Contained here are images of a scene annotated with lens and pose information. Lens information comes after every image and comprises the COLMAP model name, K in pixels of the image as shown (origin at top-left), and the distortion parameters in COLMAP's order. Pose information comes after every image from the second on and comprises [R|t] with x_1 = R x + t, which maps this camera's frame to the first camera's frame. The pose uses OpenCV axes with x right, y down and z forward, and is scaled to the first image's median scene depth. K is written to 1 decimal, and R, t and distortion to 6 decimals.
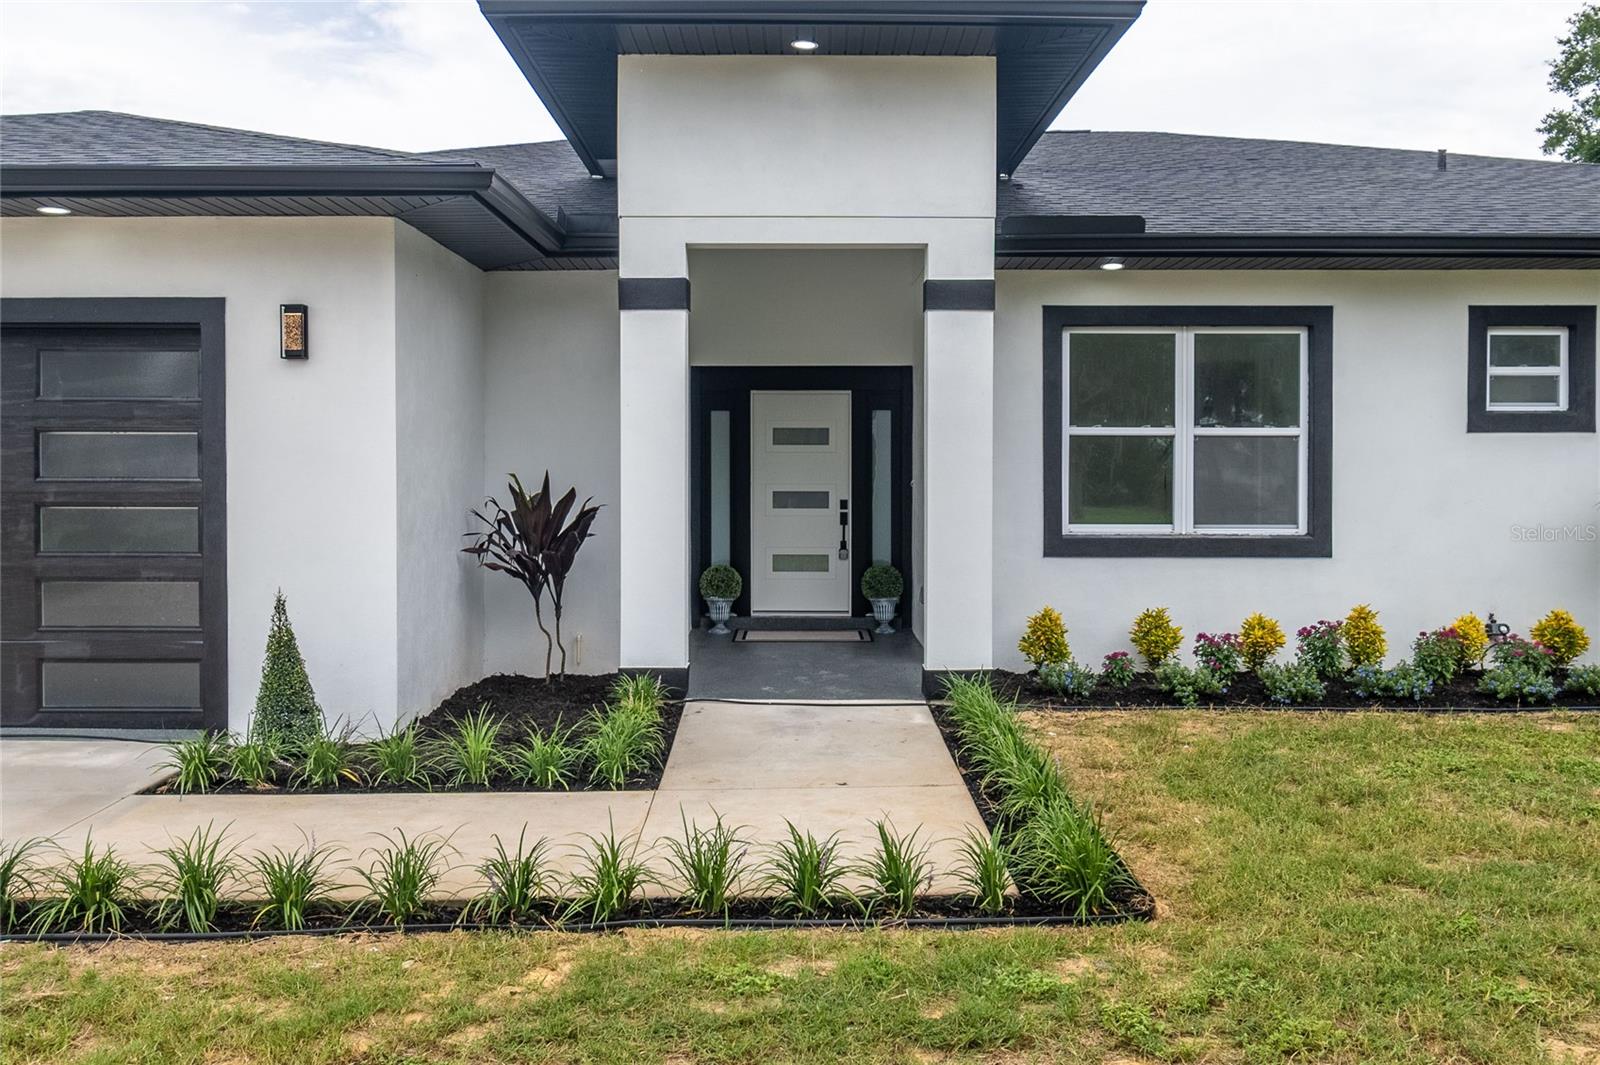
lens RADIAL K [[1423.4, 0, 800.0], [0, 1423.4, 532.5], [0, 0, 1]] dist [-0.009824, -0.004333]
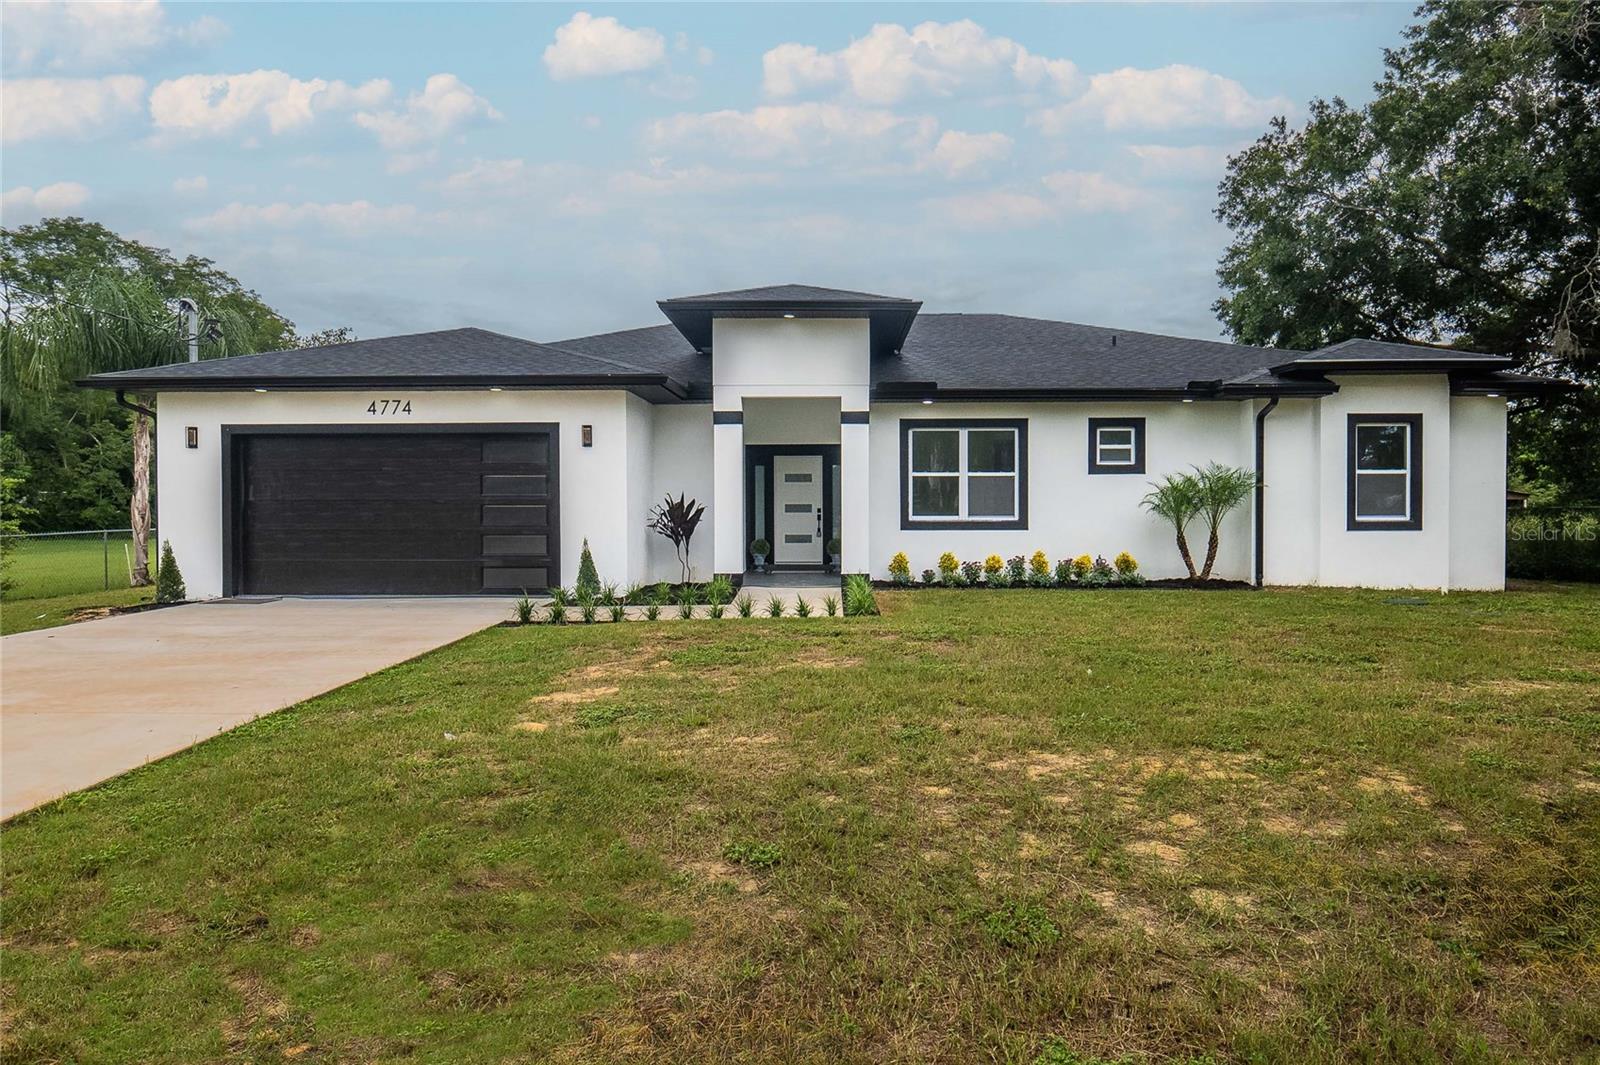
lens RADIAL K [[1007.6, 0, 800.0], [0, 1007.6, 532.5], [0, 0, 1]] dist [0.002074, 0.000078]
pose [[0.999541, -0.002351, -0.030193, 0.061582], [0.001832, 0.999851, -0.017177, 0.048938], [0.030229, 0.017114, 0.999396, -0.613832]]
